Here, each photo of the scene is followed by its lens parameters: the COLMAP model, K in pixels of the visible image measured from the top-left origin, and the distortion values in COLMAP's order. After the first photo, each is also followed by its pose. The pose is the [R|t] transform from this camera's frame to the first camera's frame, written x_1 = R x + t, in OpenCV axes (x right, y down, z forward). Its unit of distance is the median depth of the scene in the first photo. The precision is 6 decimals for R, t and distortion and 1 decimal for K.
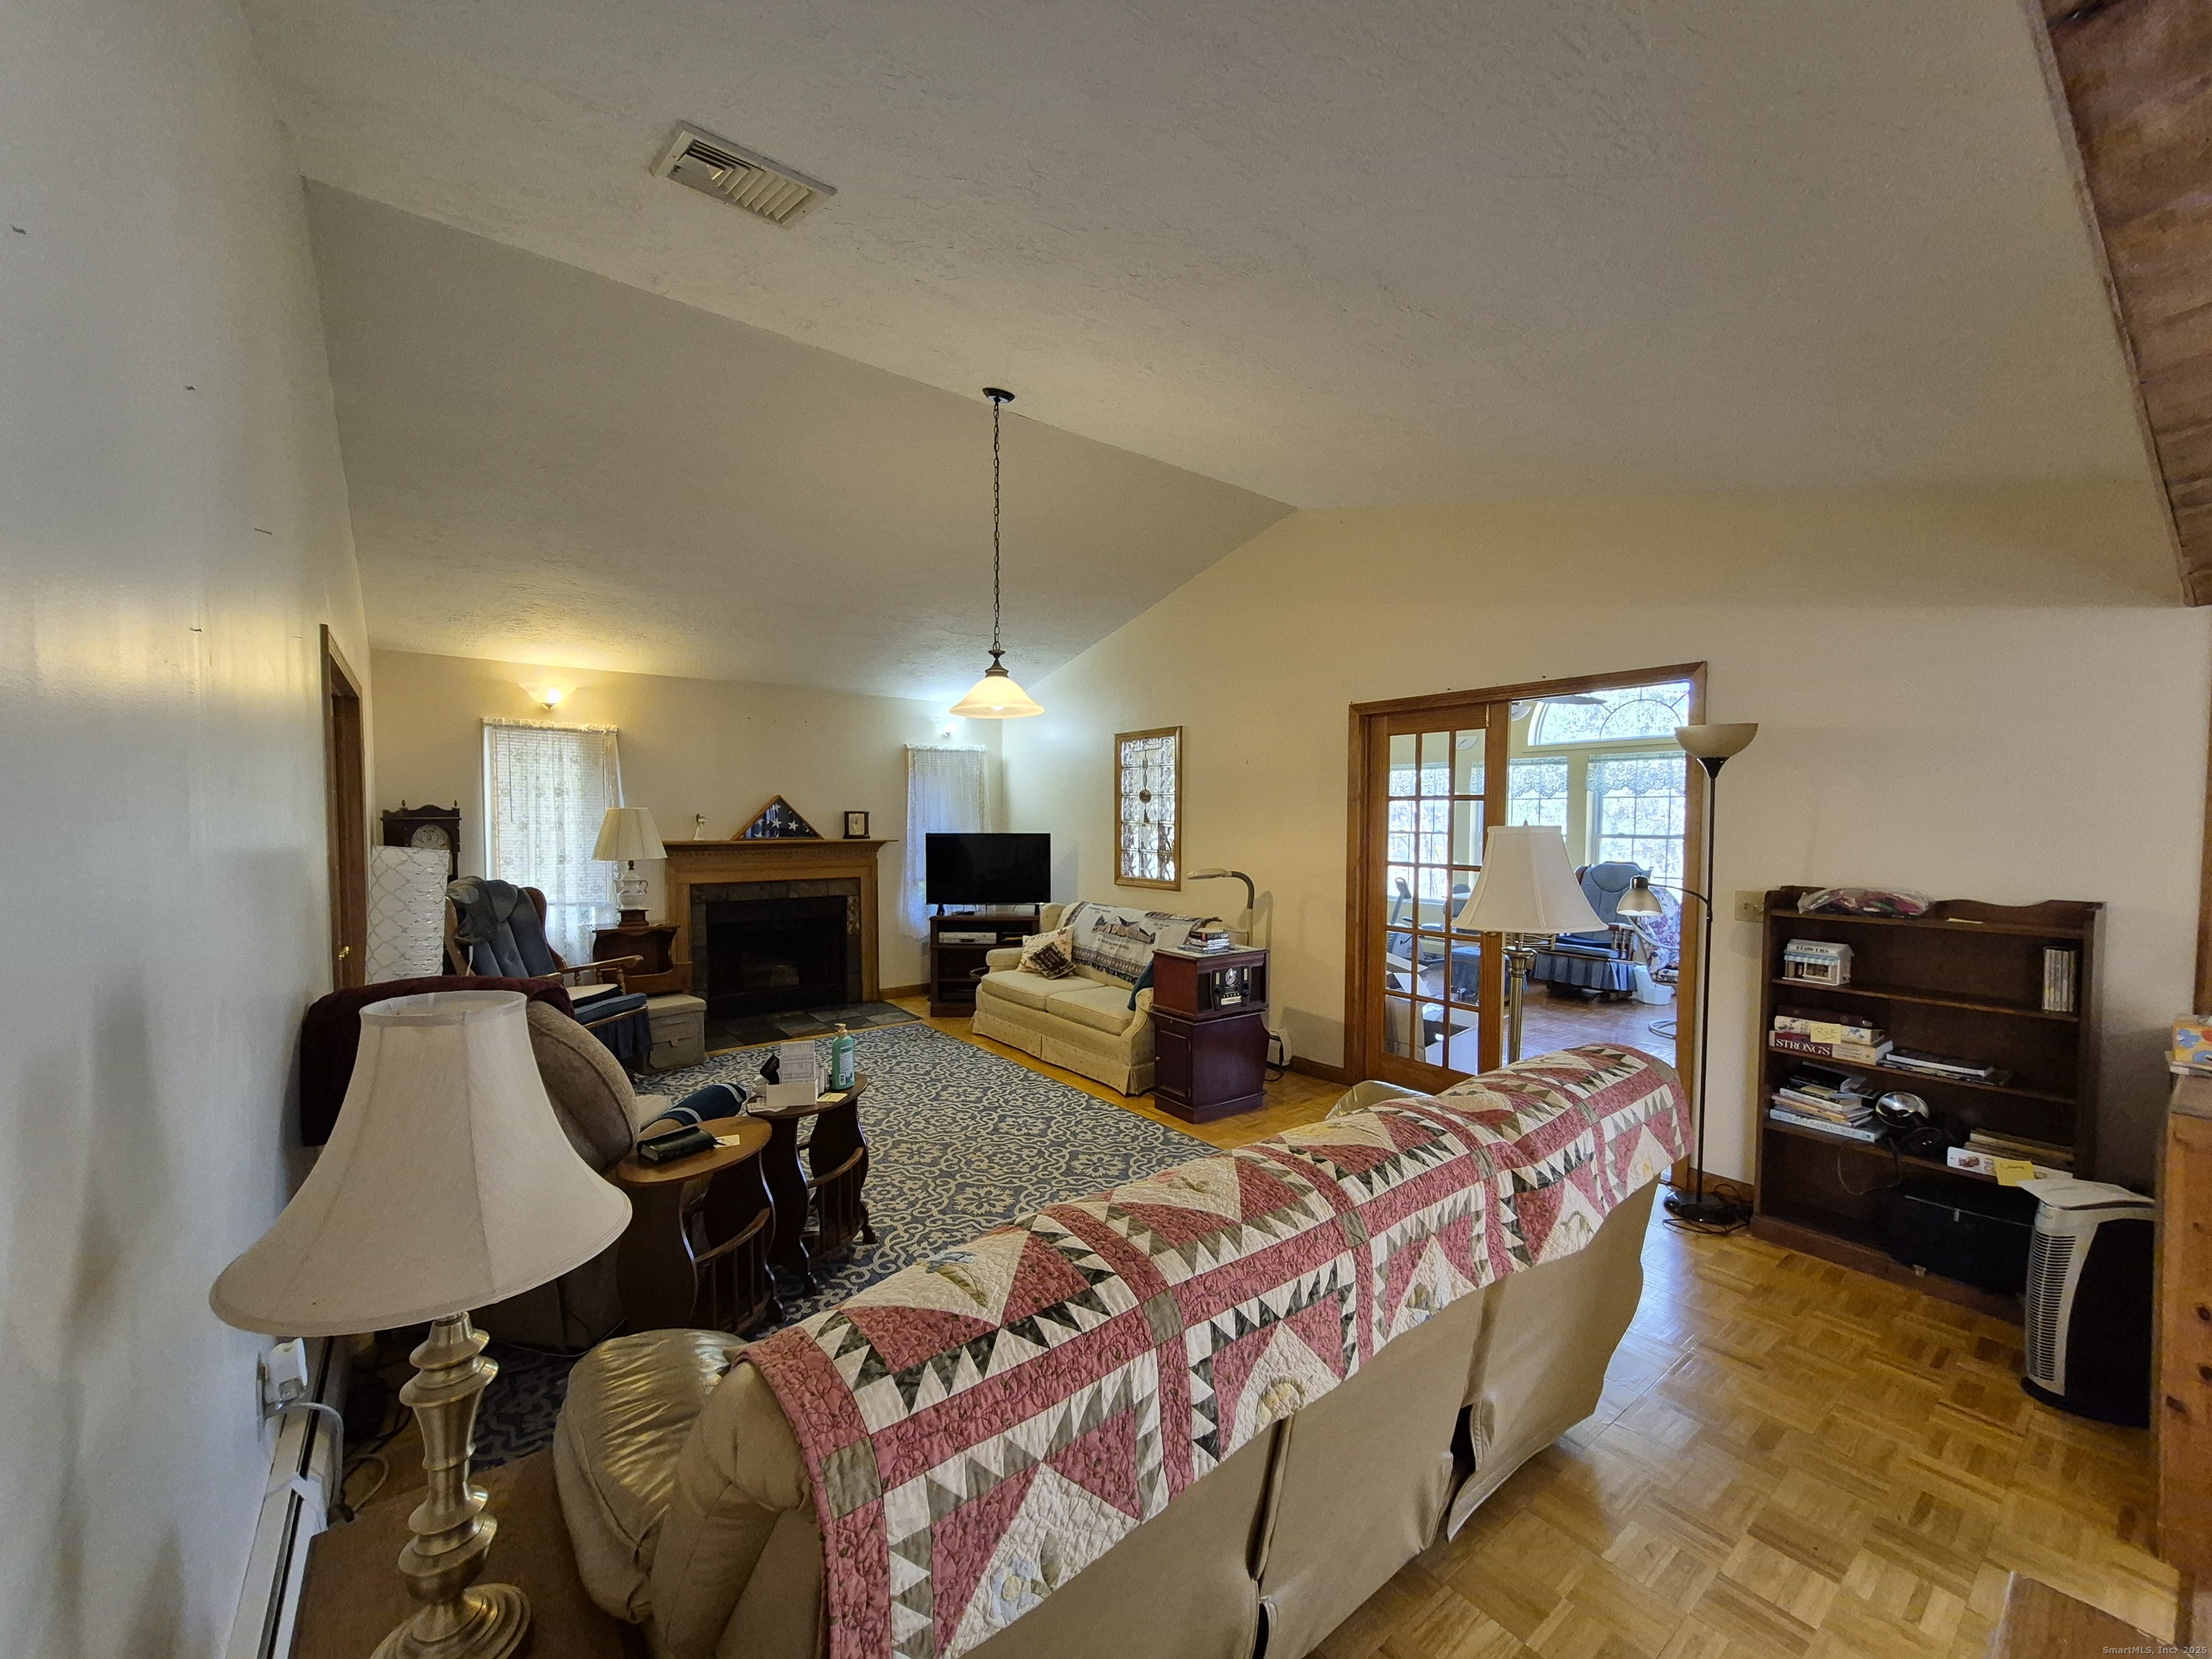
lens RADIAL K [[866.3, 0, 1099.0], [0, 866.3, 847.4], [0, 0, 1]] dist [0.003442, -0.001221]
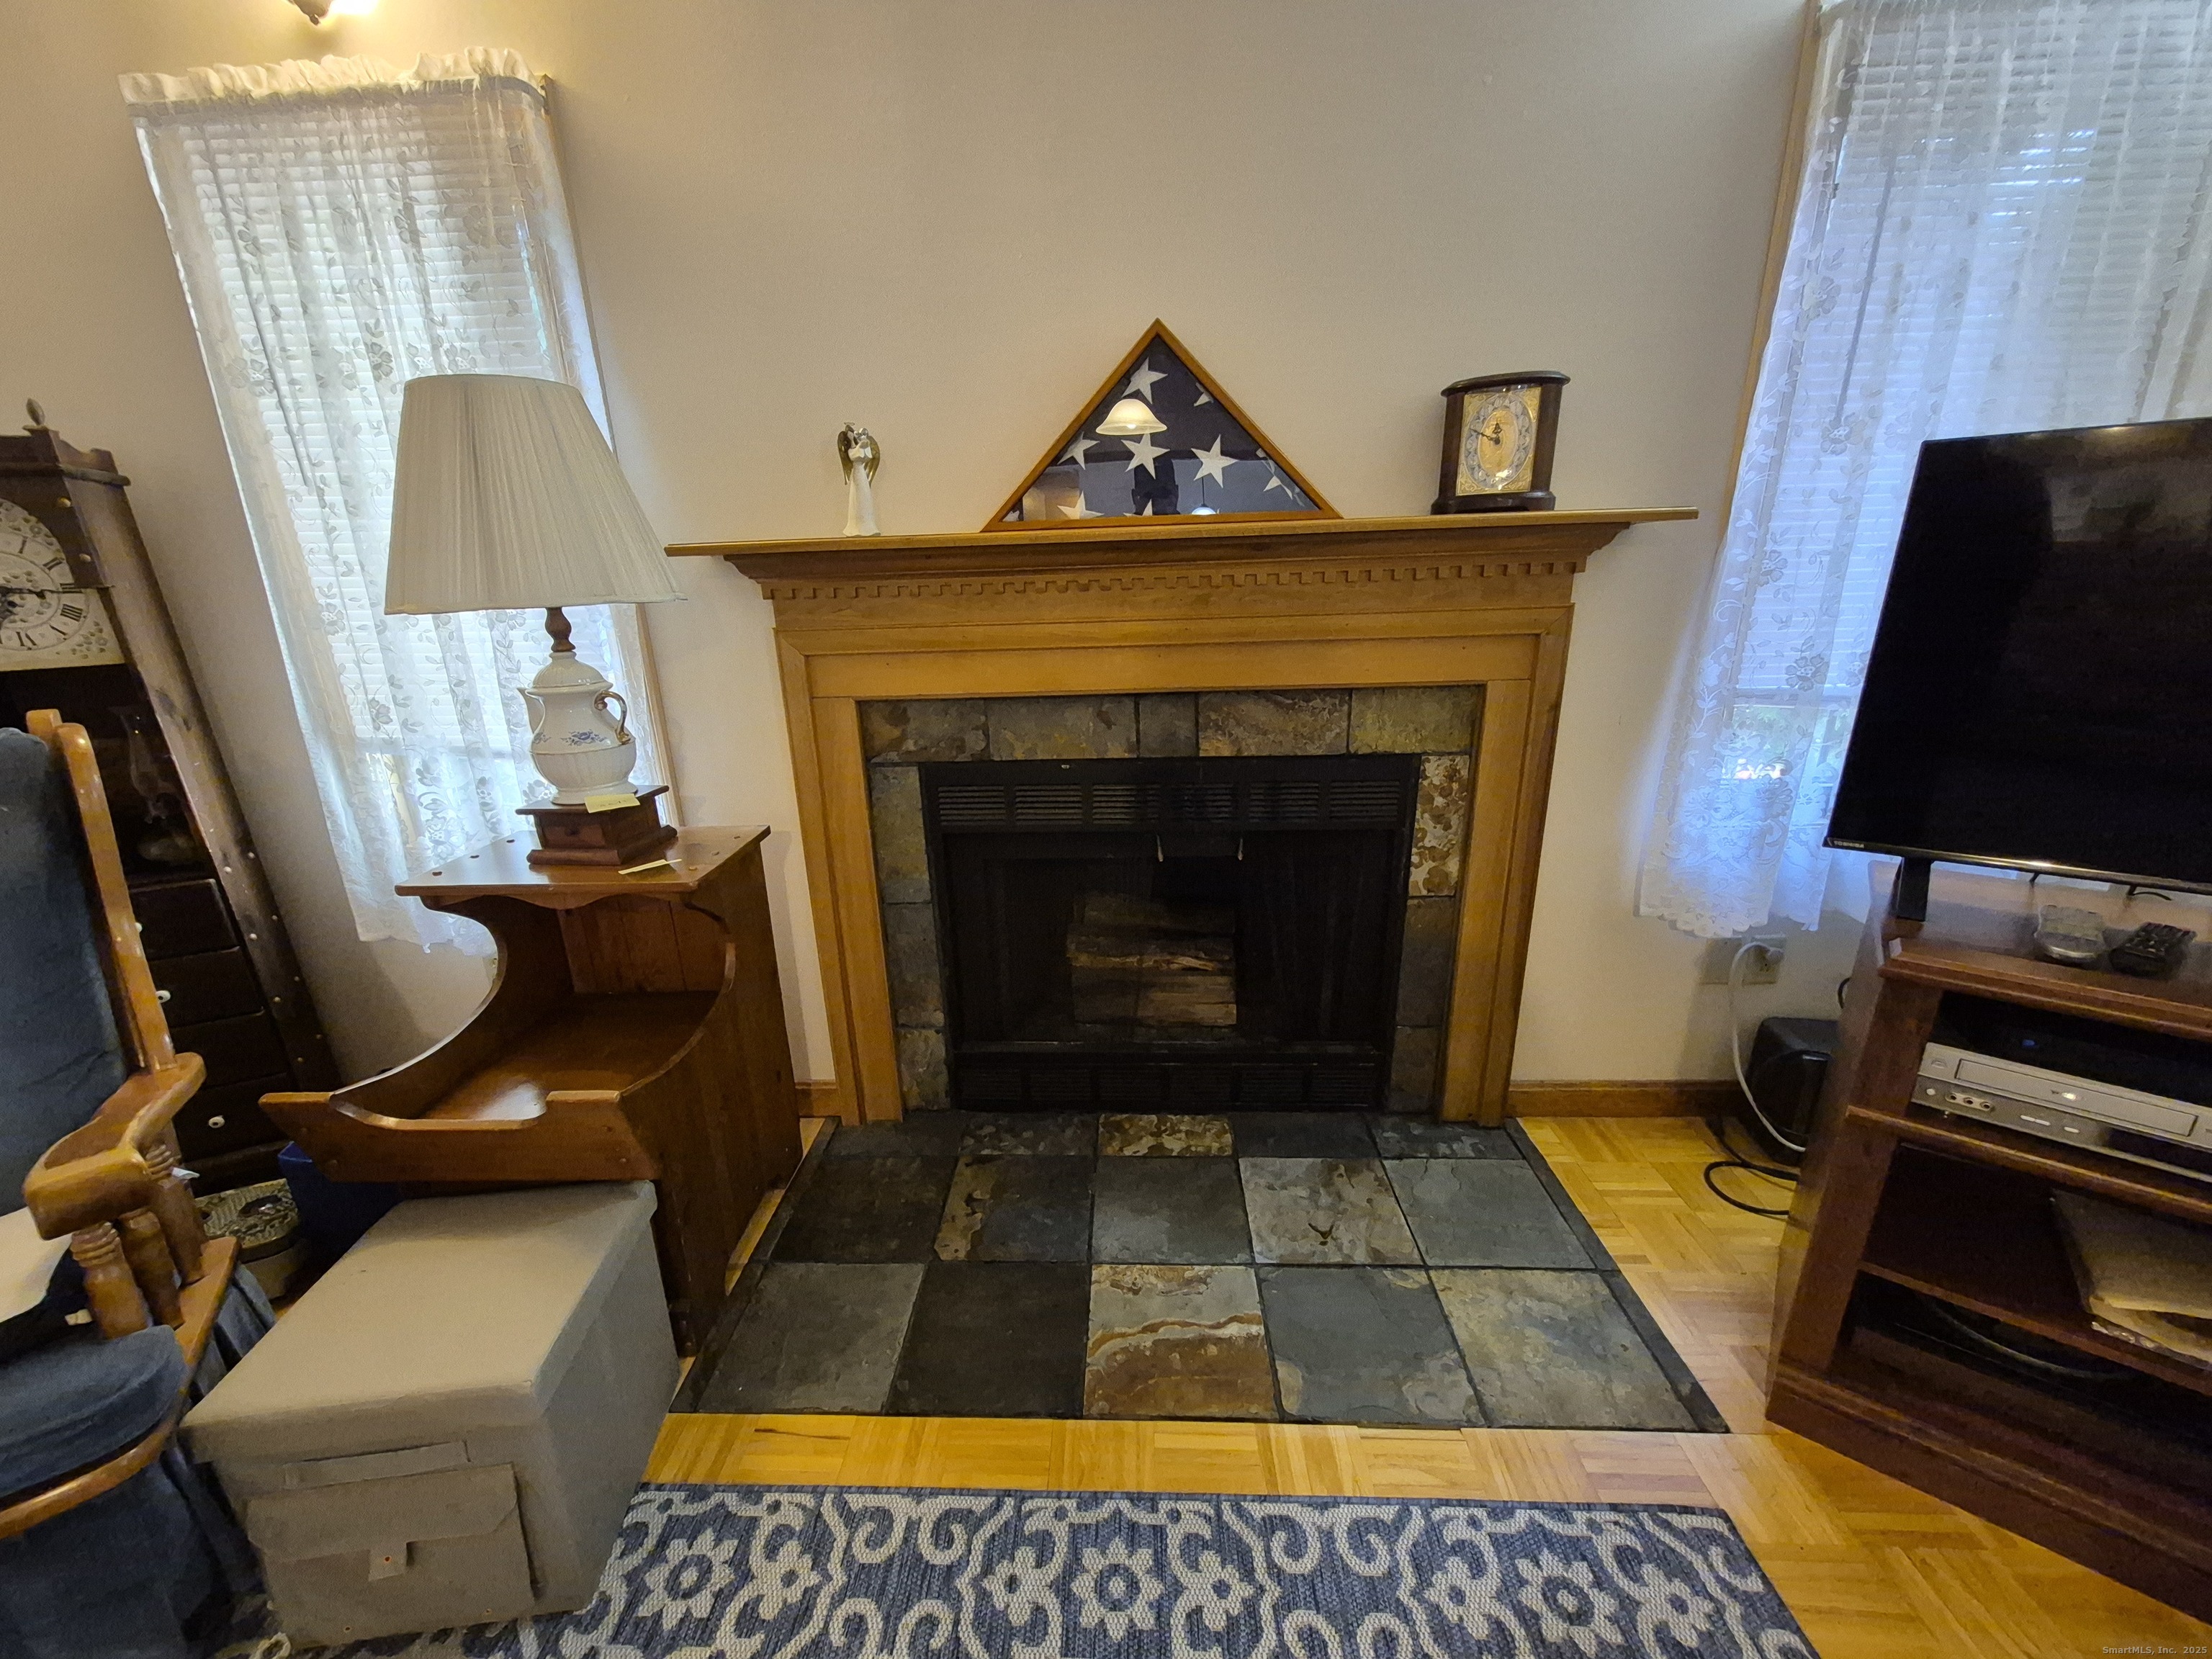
lens RADIAL K [[866.3, 0, 1075.6], [0, 866.3, 858.9], [0, 0, 1]] dist [0.003442, -0.001221]
pose [[0.756991, 0.175711, -0.629357, -0.229763], [0.012791, 0.958997, 0.283129, 0.012728], [0.653300, -0.222376, 0.723705, 0.844275]]
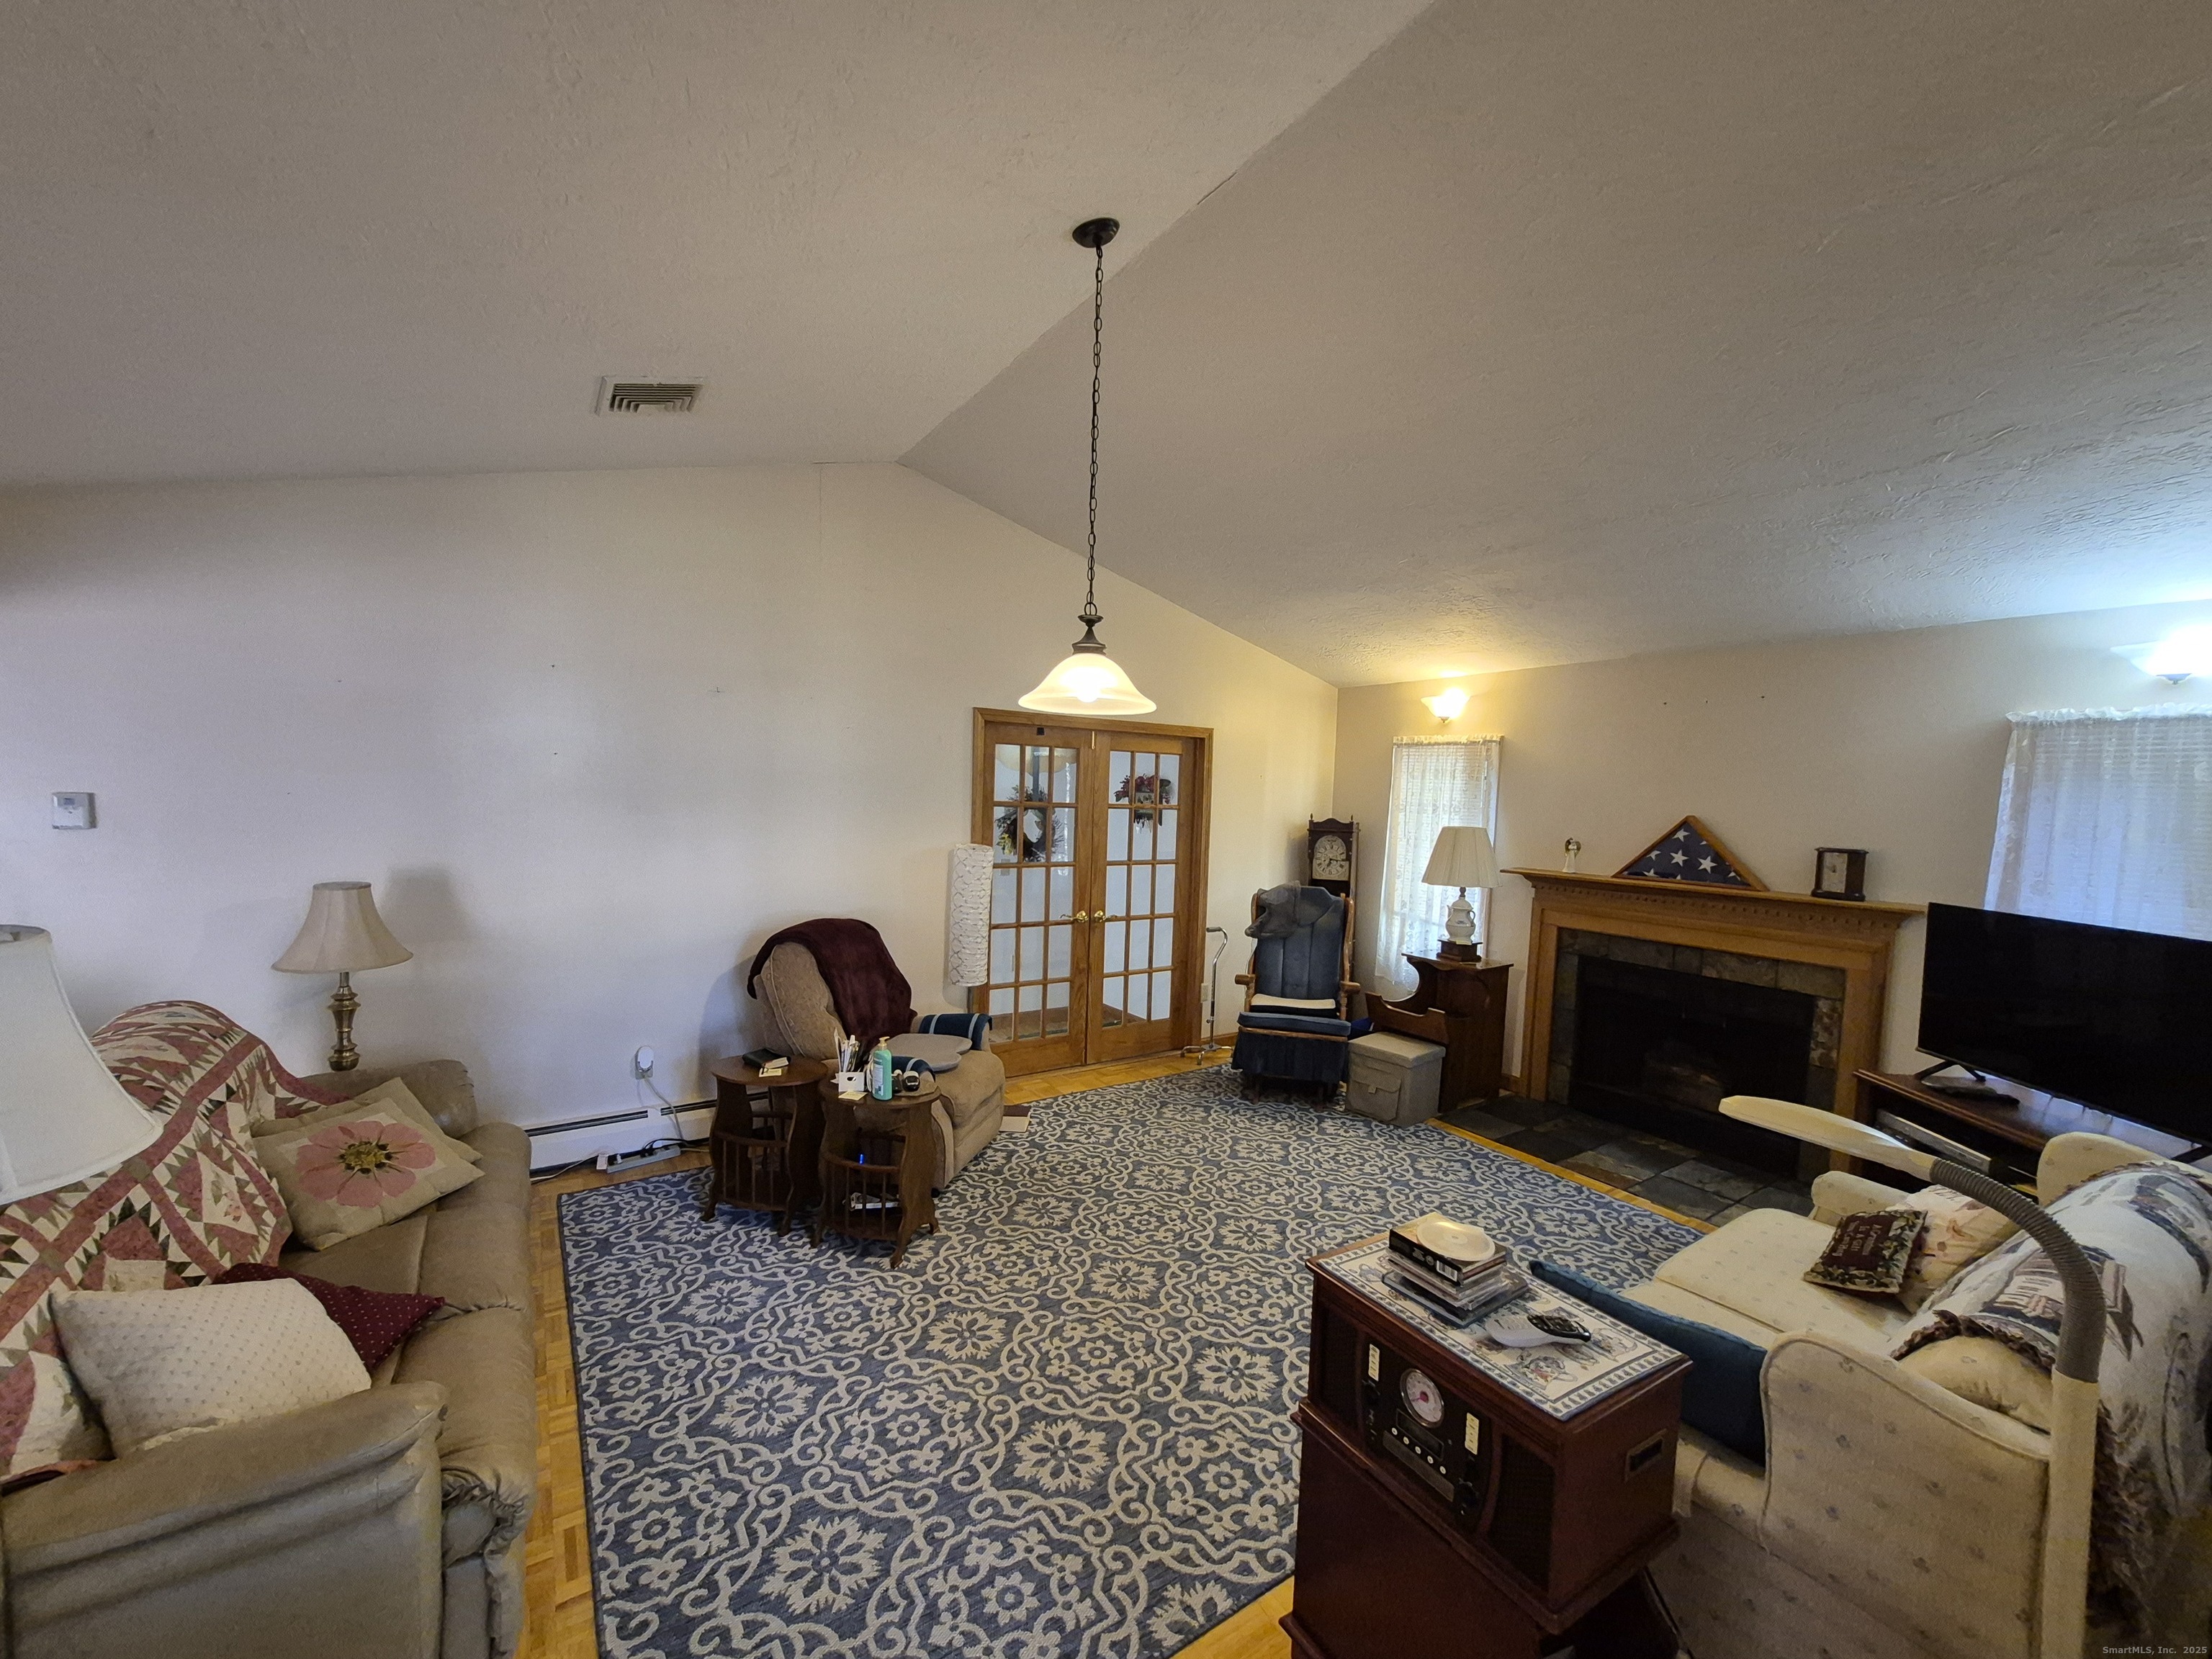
lens RADIAL K [[866.3, 0, 1095.0], [0, 866.3, 861.6], [0, 0, 1]] dist [0.003442, -0.001221]
pose [[-0.078054, 0.074803, -0.994139, 0.347520], [-0.064712, 0.994698, 0.079926, -0.053499], [0.994847, 0.070571, -0.072800, 0.647820]]
